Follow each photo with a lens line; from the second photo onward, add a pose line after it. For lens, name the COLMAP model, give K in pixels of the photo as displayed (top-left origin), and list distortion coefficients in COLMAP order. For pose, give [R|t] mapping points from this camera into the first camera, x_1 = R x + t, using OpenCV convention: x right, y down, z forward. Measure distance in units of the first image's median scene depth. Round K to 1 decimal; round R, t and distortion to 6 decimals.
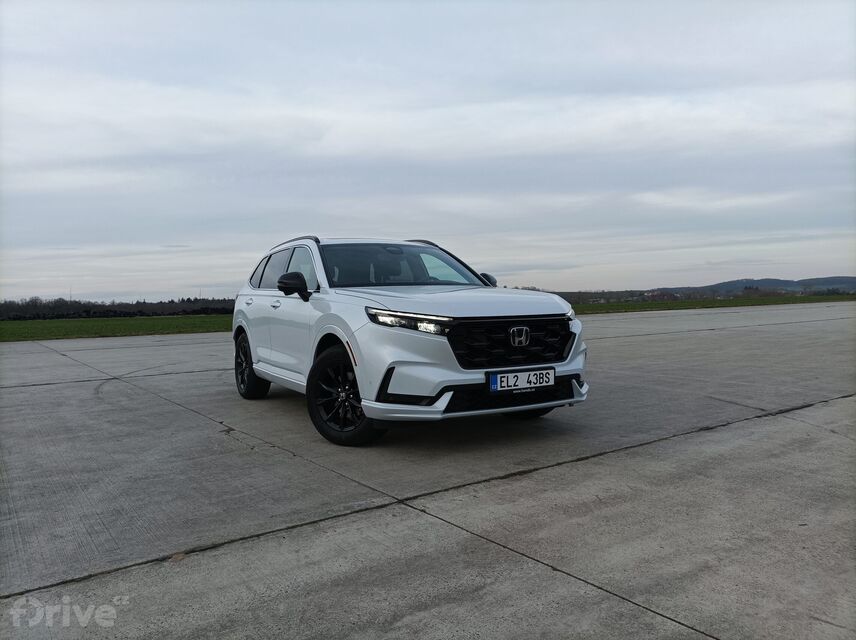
lens RADIAL K [[631.8, 0, 428.0], [0, 631.8, 320.0], [0, 0, 1]] dist [0.020300, -0.002641]
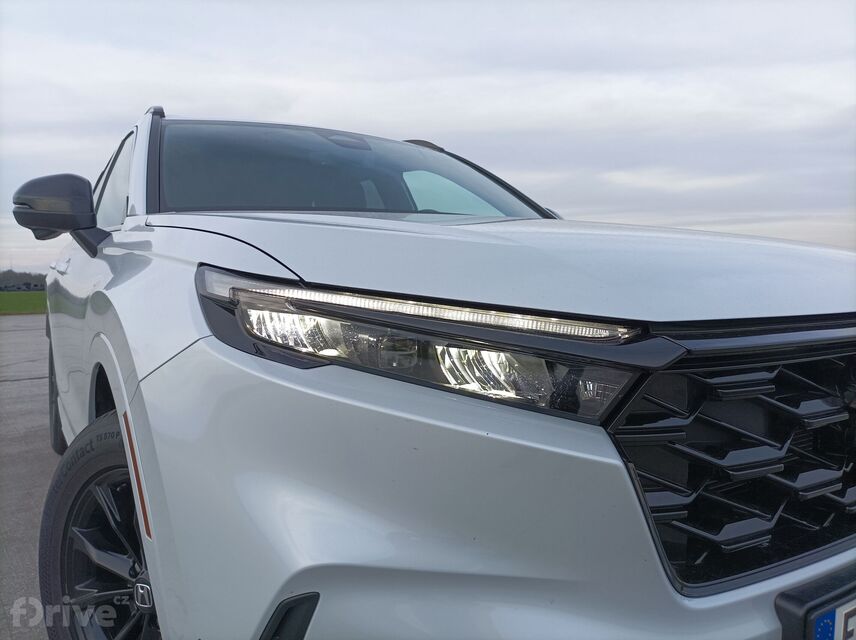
lens RADIAL K [[631.8, 0, 428.0], [0, 631.8, 320.0], [0, 0, 1]] dist [0.020300, -0.002641]
pose [[0.998869, 0.007159, 0.047015, -0.027667], [-0.008904, 0.999276, 0.037002, -0.010662], [-0.046716, -0.037379, 0.998209, 0.755016]]
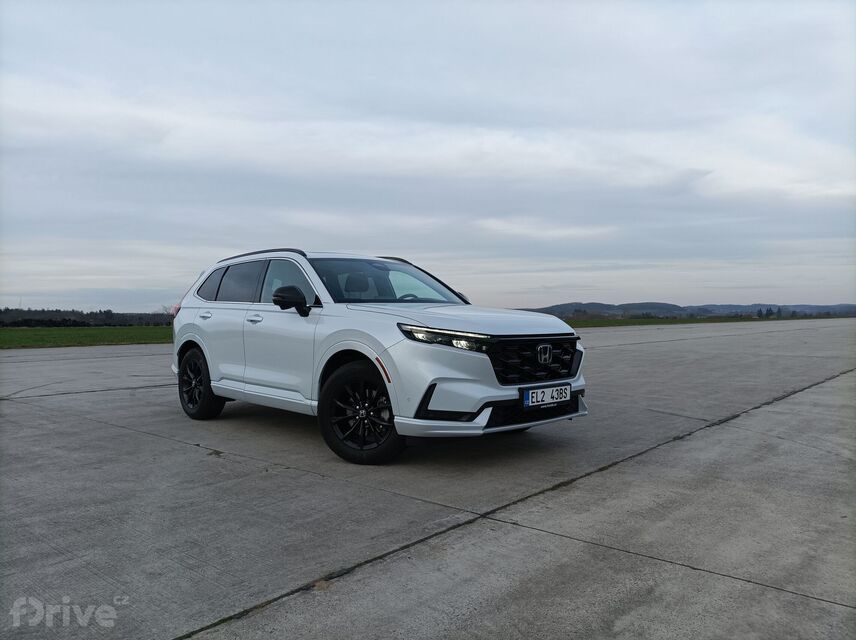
lens RADIAL K [[631.8, 0, 428.0], [0, 631.8, 320.0], [0, 0, 1]] dist [0.020300, -0.002641]
pose [[0.971851, 0.018800, 0.234844, -0.280680], [-0.012428, 0.999514, -0.028586, 0.001838], [-0.235267, 0.024863, 0.971613, 0.019646]]
